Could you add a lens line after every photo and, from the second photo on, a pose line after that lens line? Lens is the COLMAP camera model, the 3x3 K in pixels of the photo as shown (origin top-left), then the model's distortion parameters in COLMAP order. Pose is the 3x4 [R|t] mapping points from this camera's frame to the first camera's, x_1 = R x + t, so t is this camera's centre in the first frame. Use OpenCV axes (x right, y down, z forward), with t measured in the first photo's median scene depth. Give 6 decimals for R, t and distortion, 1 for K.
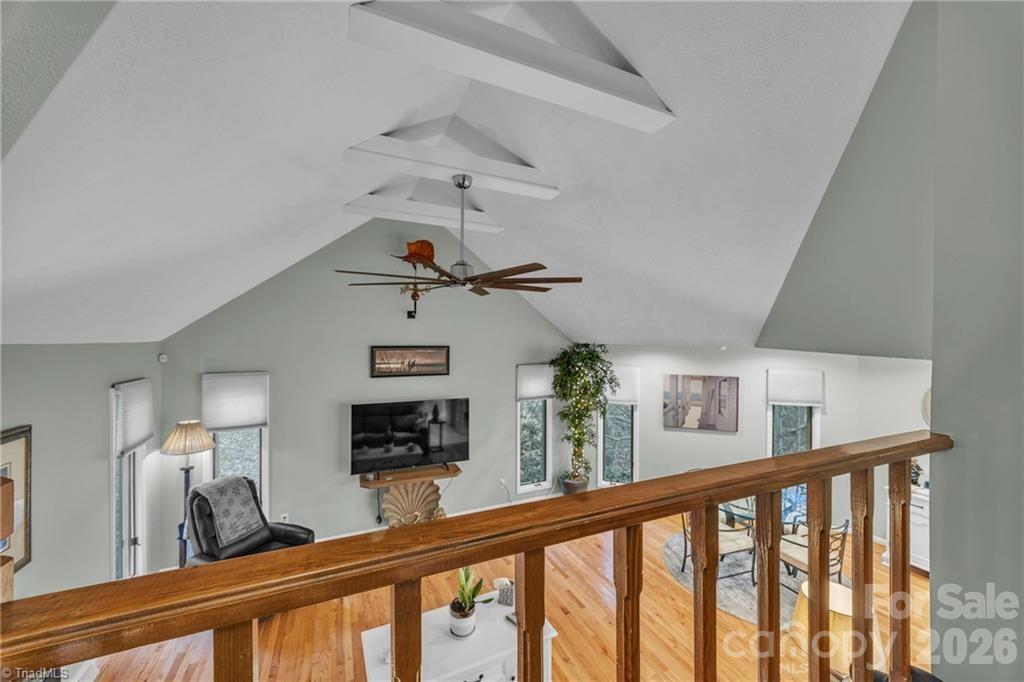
lens RADIAL K [[392.6, 0, 514.7], [0, 392.6, 338.4], [0, 0, 1]] dist [-0.003717, -0.000055]
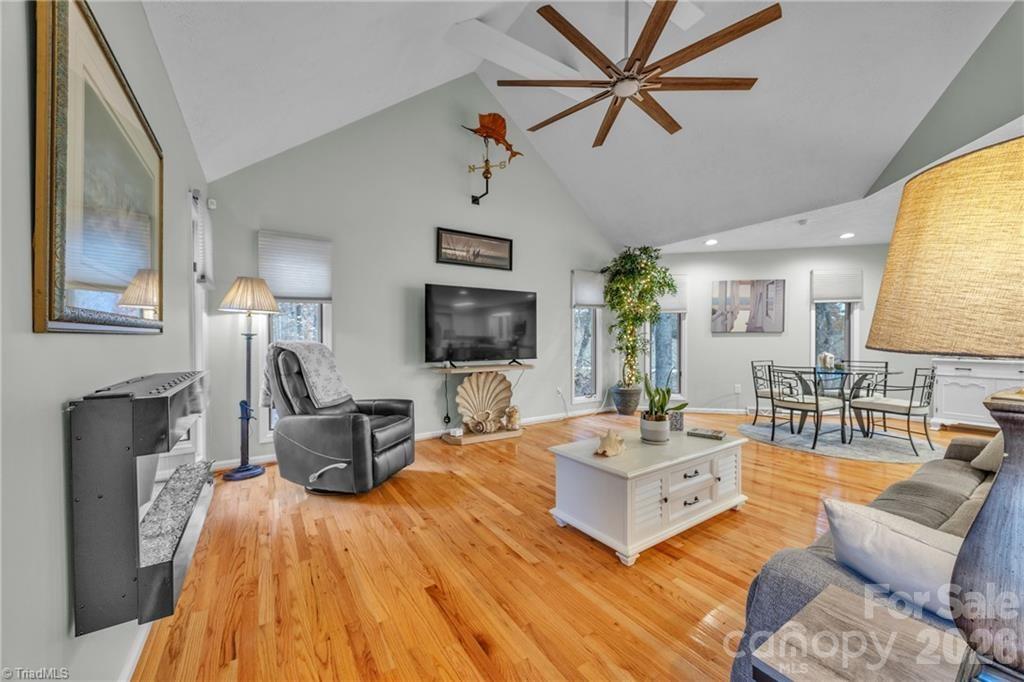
lens RADIAL K [[392.6, 0, 512.9], [0, 392.6, 344.1], [0, 0, 1]] dist [-0.003717, -0.000055]
pose [[0.989051, -0.007252, 0.147395, -0.309629], [0.006198, 0.999952, 0.007611, 0.265653], [-0.147444, -0.006614, 0.989048, 0.073825]]
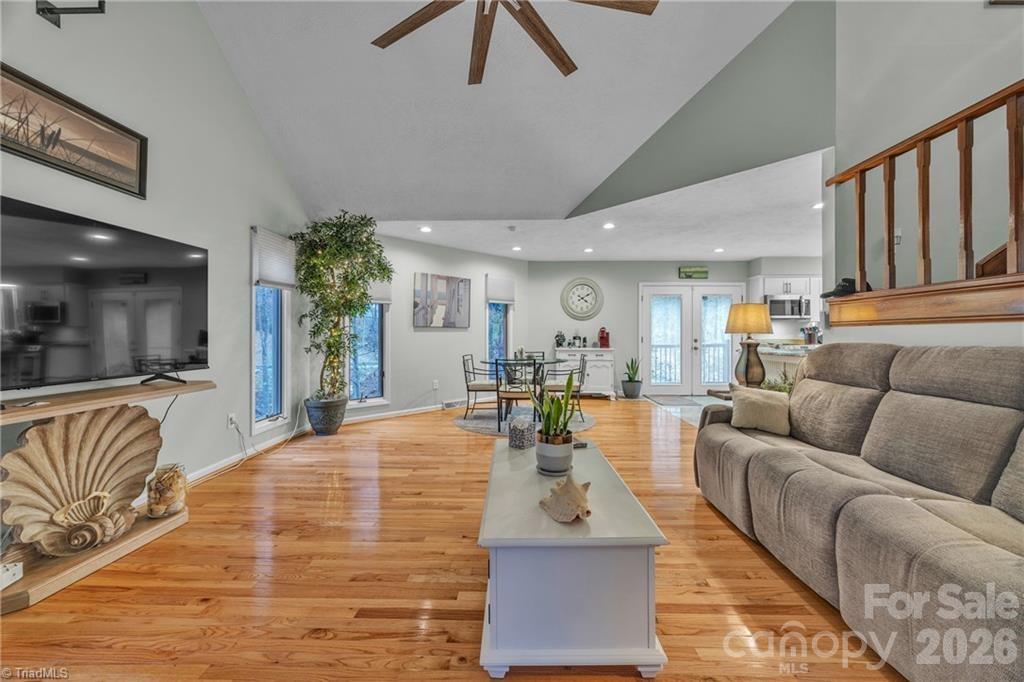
lens RADIAL K [[392.6, 0, 515.6], [0, 392.6, 333.0], [0, 0, 1]] dist [-0.003717, -0.000055]
pose [[0.435548, -0.001621, 0.900164, -0.405909], [0.006607, 0.999977, -0.001396, 0.264117], [-0.900141, 0.006556, 0.435549, 0.397429]]
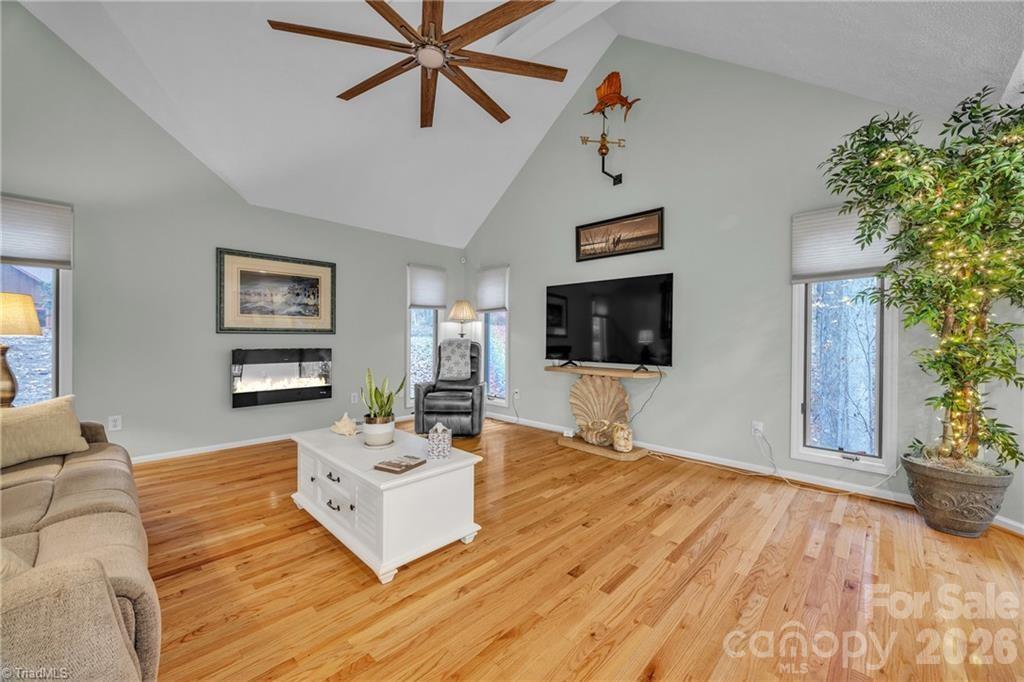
lens RADIAL K [[392.6, 0, 509.1], [0, 392.6, 339.5], [0, 0, 1]] dist [-0.003717, -0.000055]
pose [[0.357347, 0.005310, -0.933957, 0.403563], [-0.010665, 0.999942, 0.001605, 0.264195], [0.933911, 0.009387, 0.357383, 0.498819]]
